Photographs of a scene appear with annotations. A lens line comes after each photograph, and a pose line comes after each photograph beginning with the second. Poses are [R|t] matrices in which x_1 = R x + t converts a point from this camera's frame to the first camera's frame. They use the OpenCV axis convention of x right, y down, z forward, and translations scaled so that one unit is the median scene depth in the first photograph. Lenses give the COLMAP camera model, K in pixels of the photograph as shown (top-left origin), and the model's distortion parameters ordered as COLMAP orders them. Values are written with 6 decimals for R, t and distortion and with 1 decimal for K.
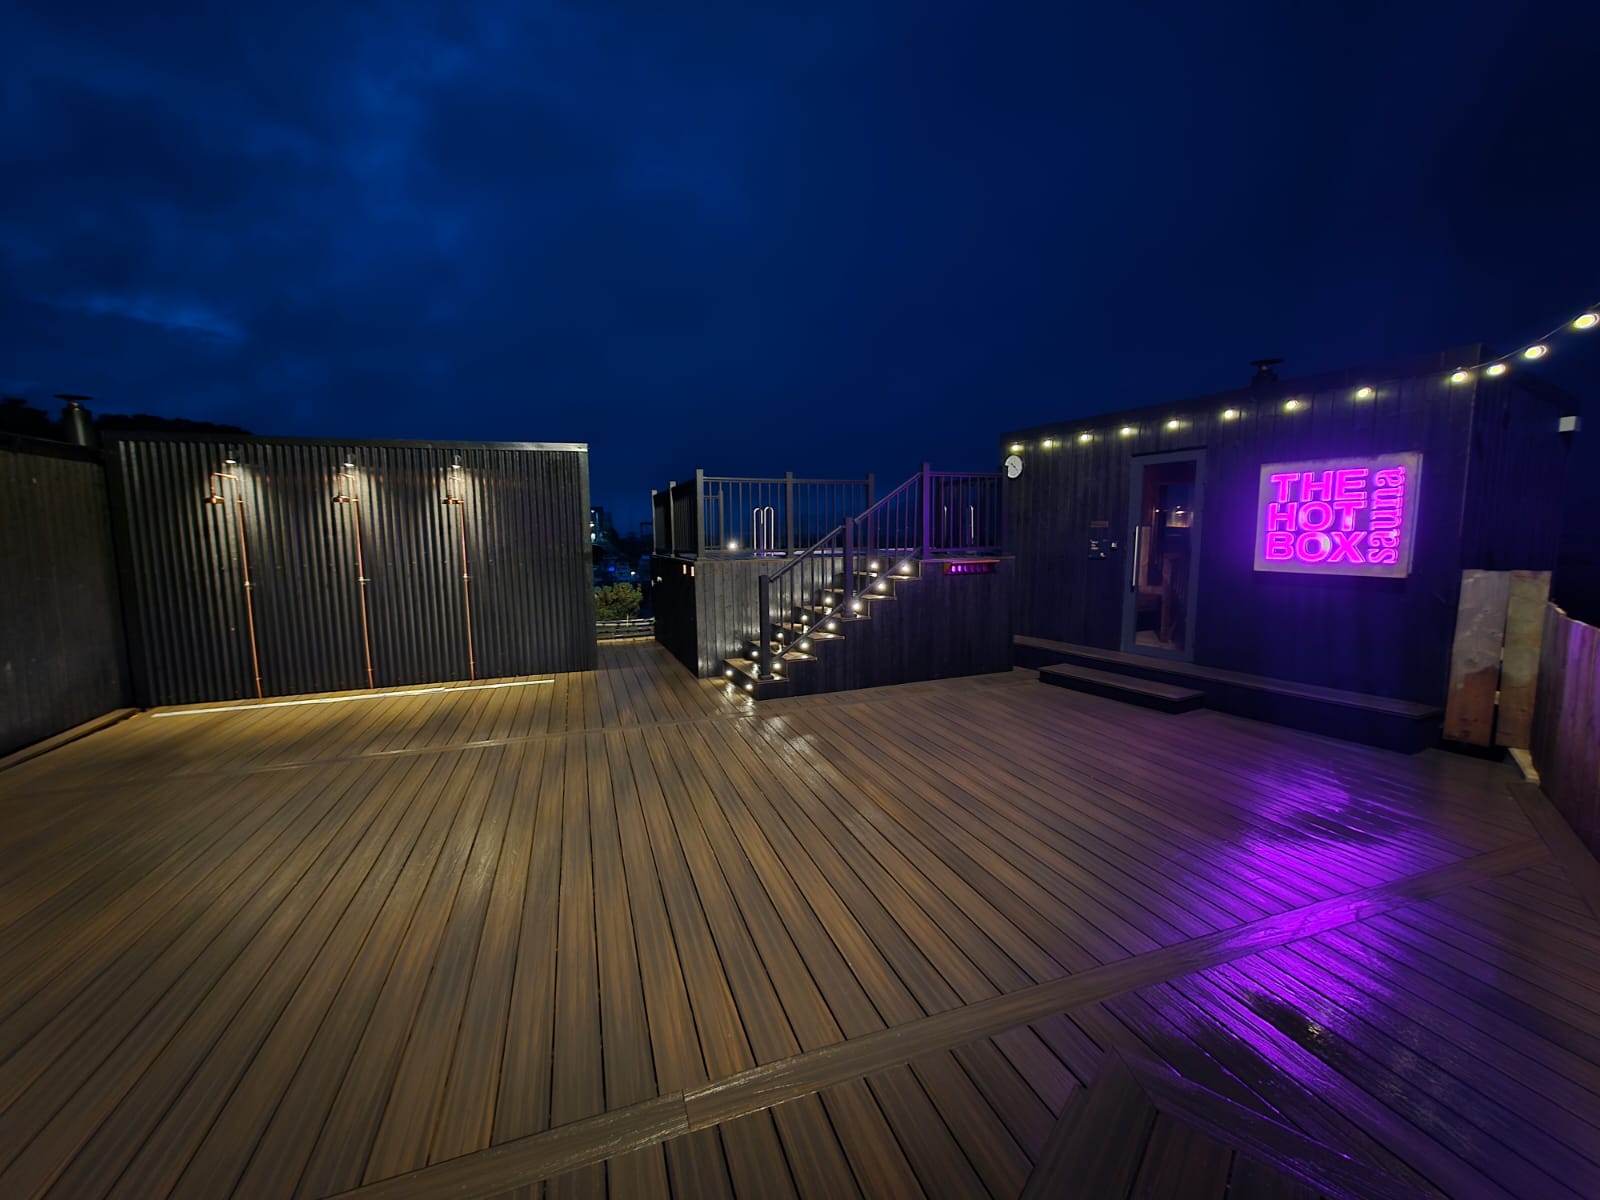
lens RADIAL K [[643.8, 0, 800.8], [0, 643.8, 606.2], [0, 0, 1]] dist [0.000350, 0.000086]
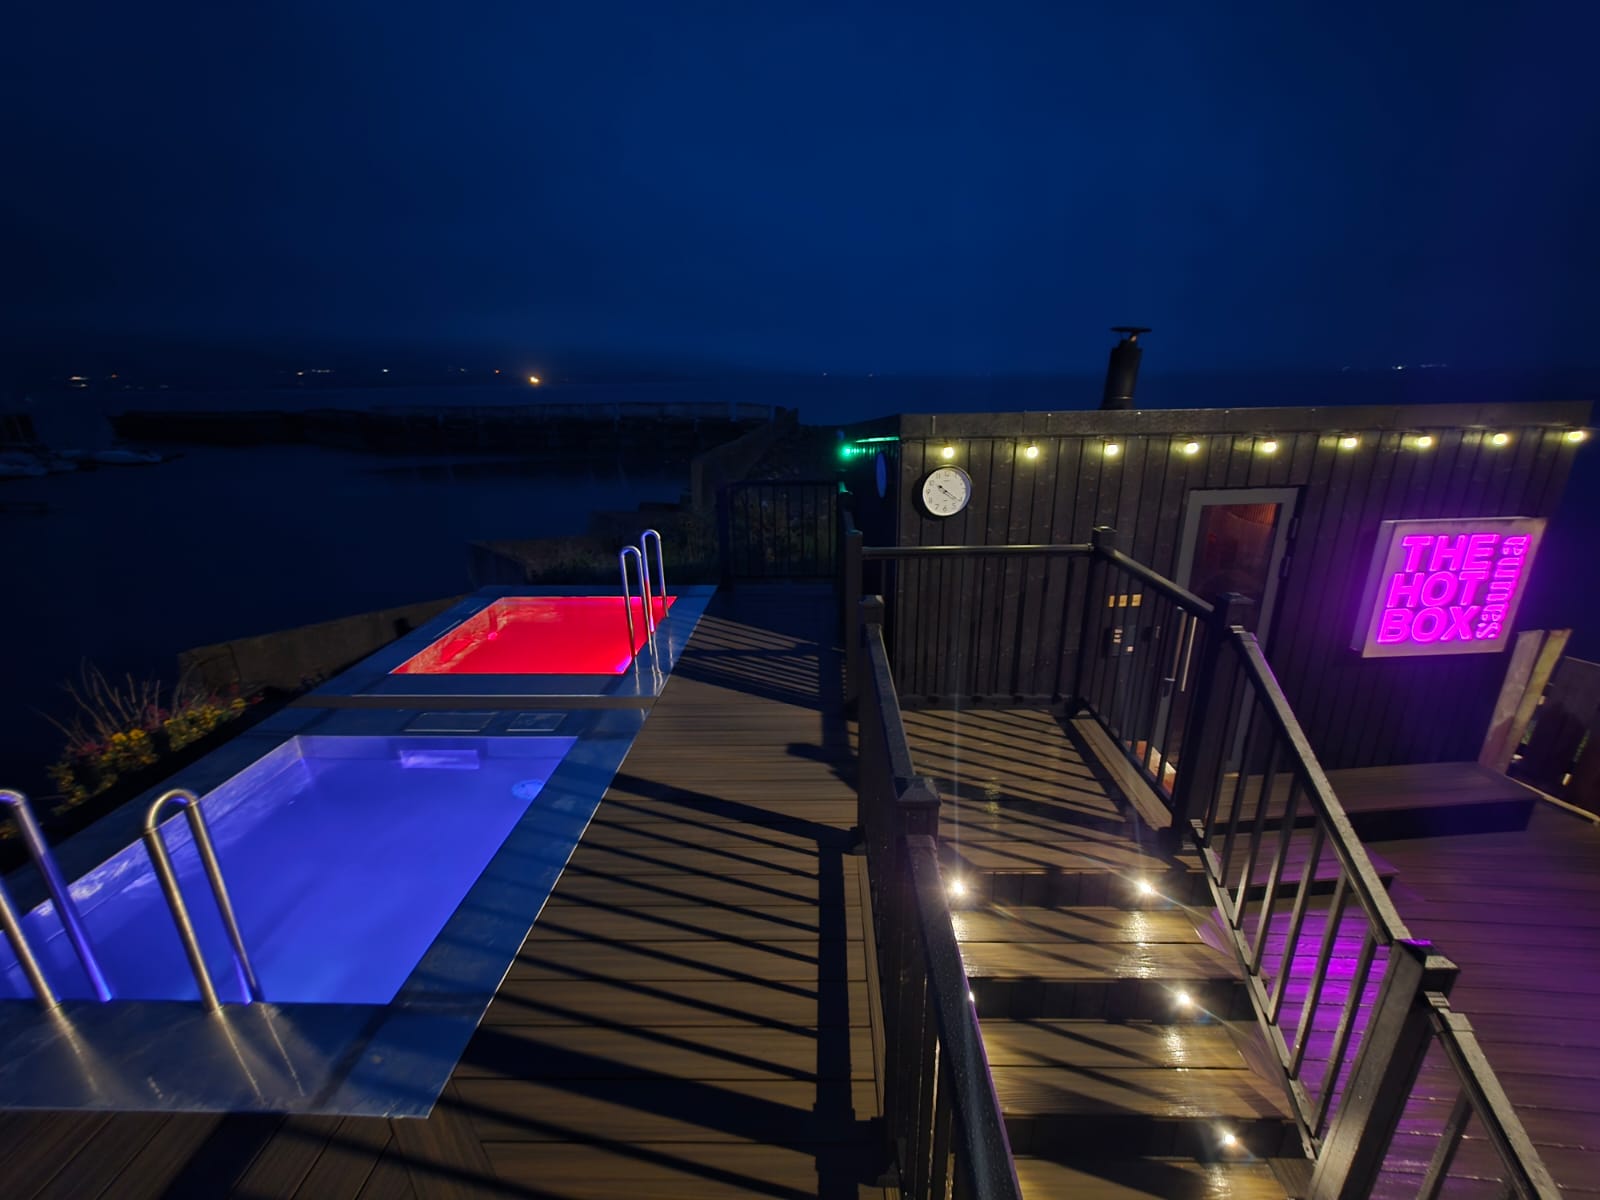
lens RADIAL K [[643.8, 0, 801.6], [0, 643.8, 595.6], [0, 0, 1]] dist [0.000350, 0.000086]
pose [[0.369552, -0.282609, 0.885191, -0.206751], [0.111661, 0.959231, 0.259630, -0.423717], [-0.922476, 0.002895, 0.386042, 1.405113]]
